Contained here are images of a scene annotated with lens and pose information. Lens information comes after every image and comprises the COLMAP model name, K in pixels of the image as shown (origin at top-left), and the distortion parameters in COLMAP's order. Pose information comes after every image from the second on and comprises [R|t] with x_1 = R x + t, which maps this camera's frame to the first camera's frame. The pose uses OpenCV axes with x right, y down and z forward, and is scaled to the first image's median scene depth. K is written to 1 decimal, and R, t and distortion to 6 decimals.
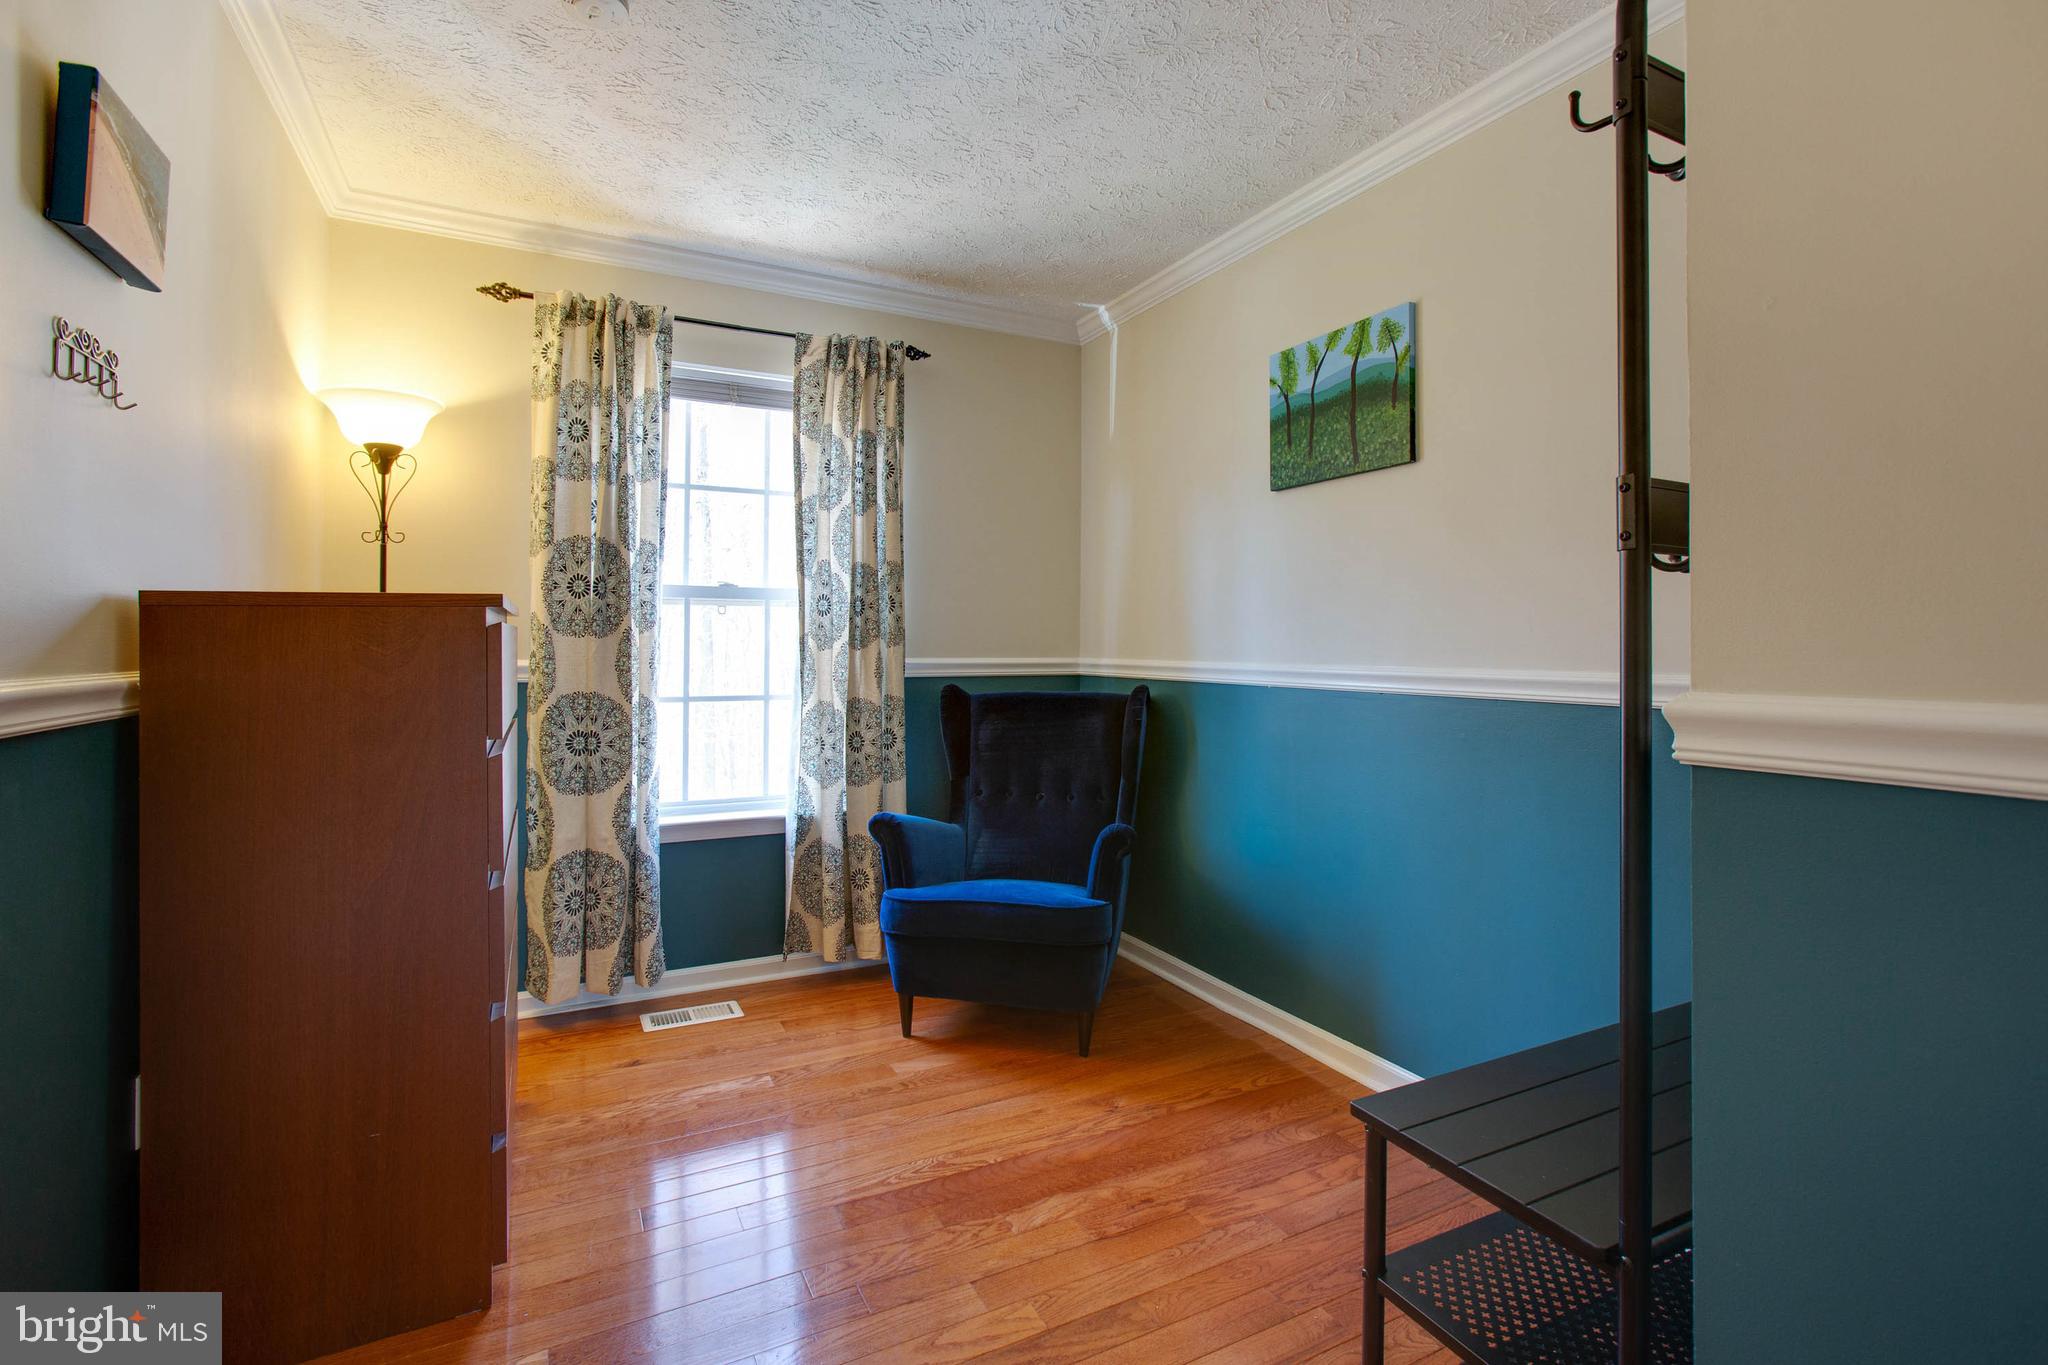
lens RADIAL K [[928.0, 0, 995.0], [0, 928.0, 679.6], [0, 0, 1]] dist [-0.047144, 0.020316]
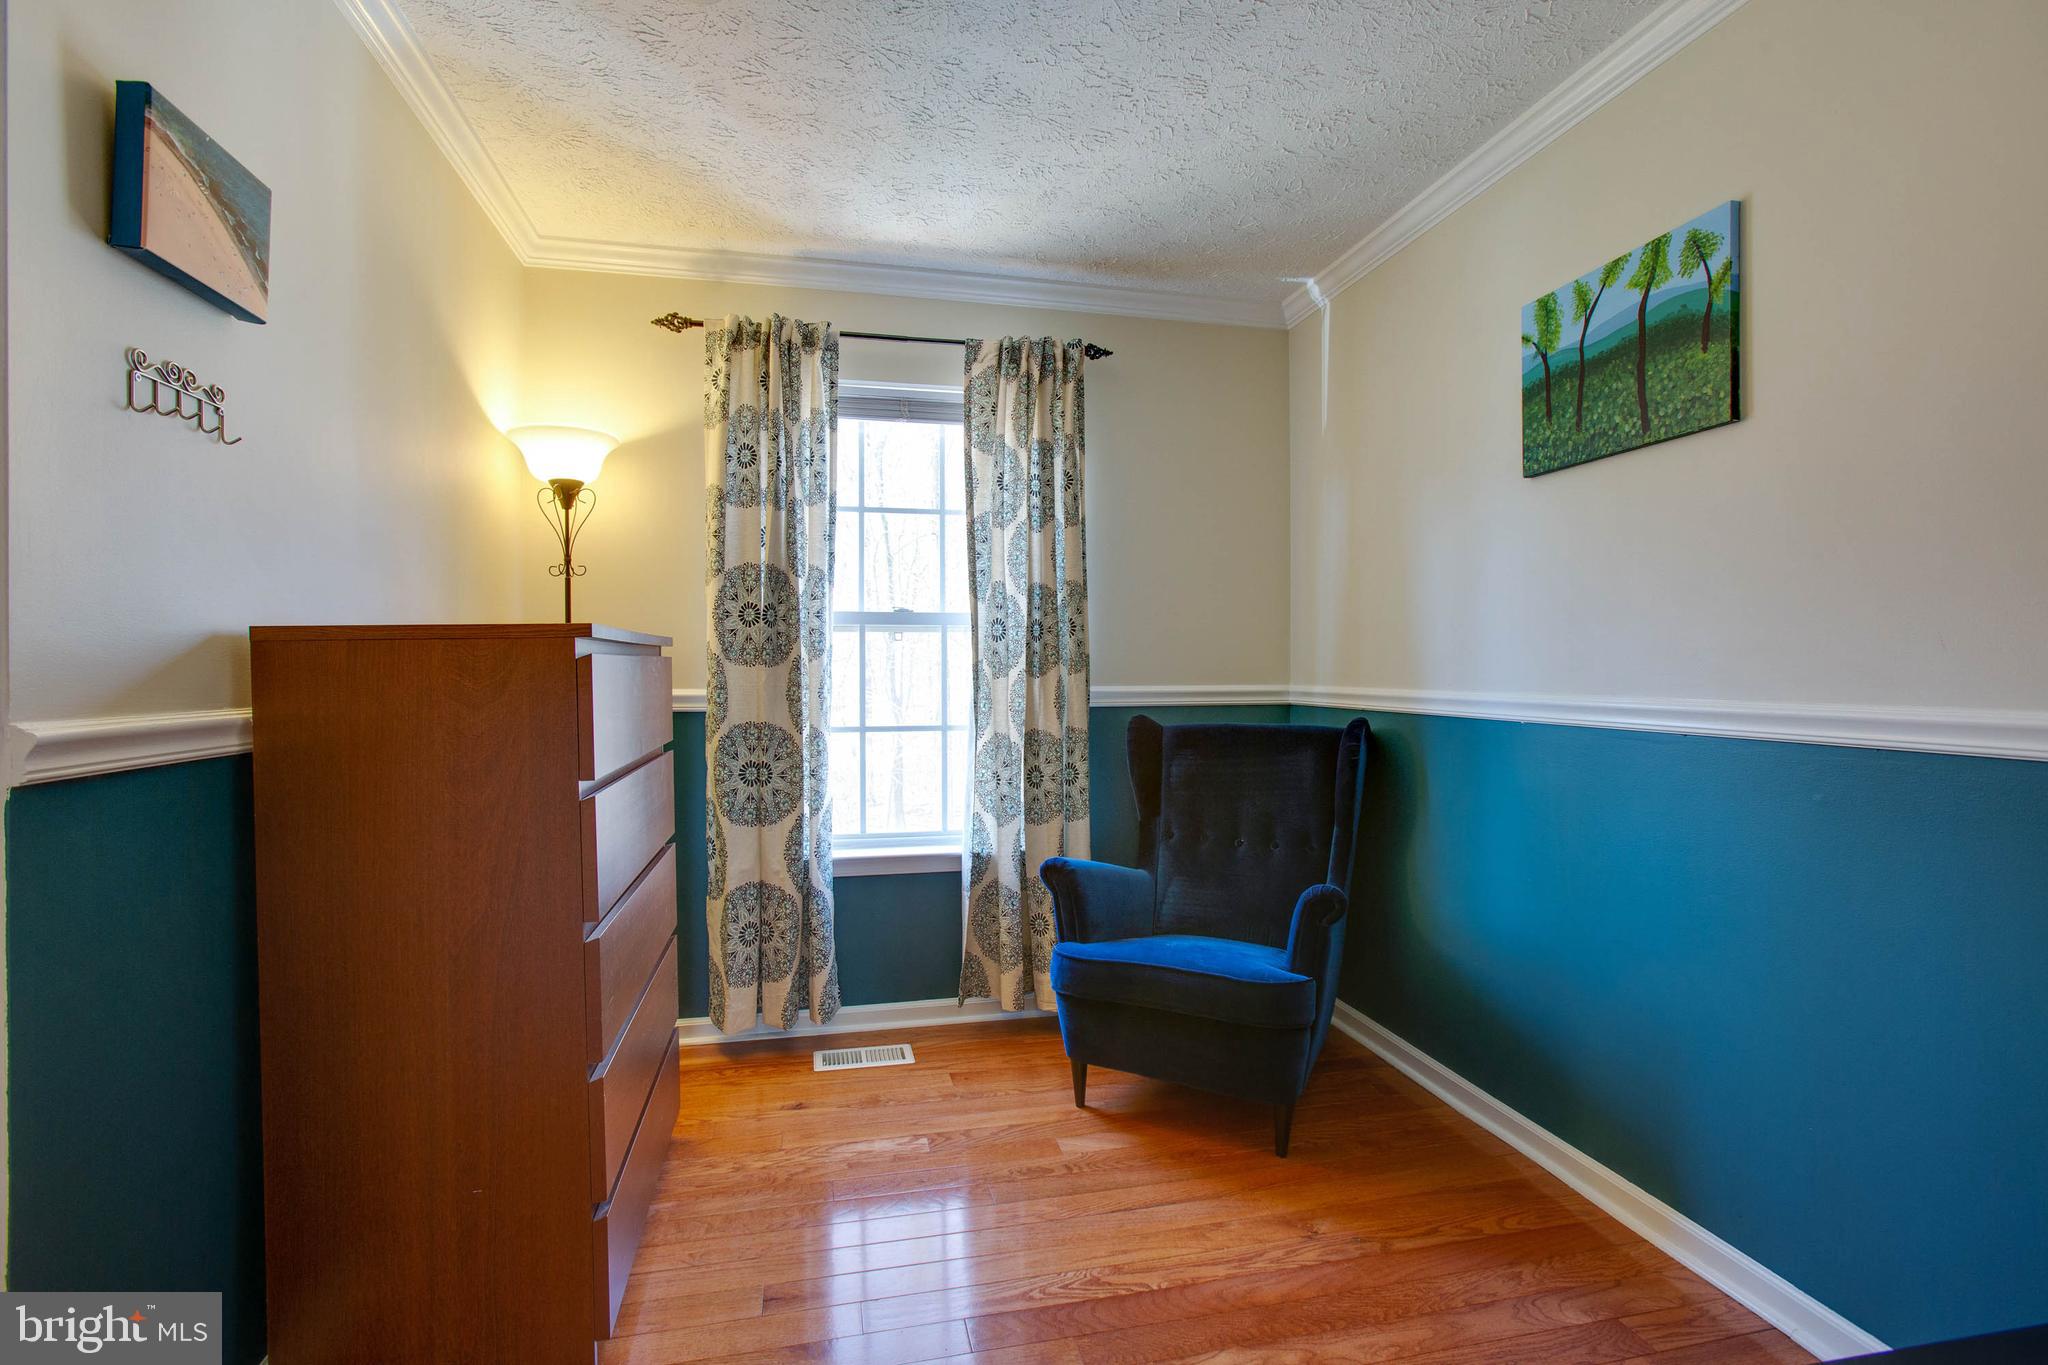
lens RADIAL K [[928.6, 0, 985.1], [0, 928.6, 697.8], [0, 0, 1]] dist [-0.048354, 0.026214]
pose [[0.968792, 0.000708, -0.247874, 0.037229], [-0.002311, 0.999978, -0.006177, -0.006788], [0.247864, 0.006557, 0.968773, 0.102221]]
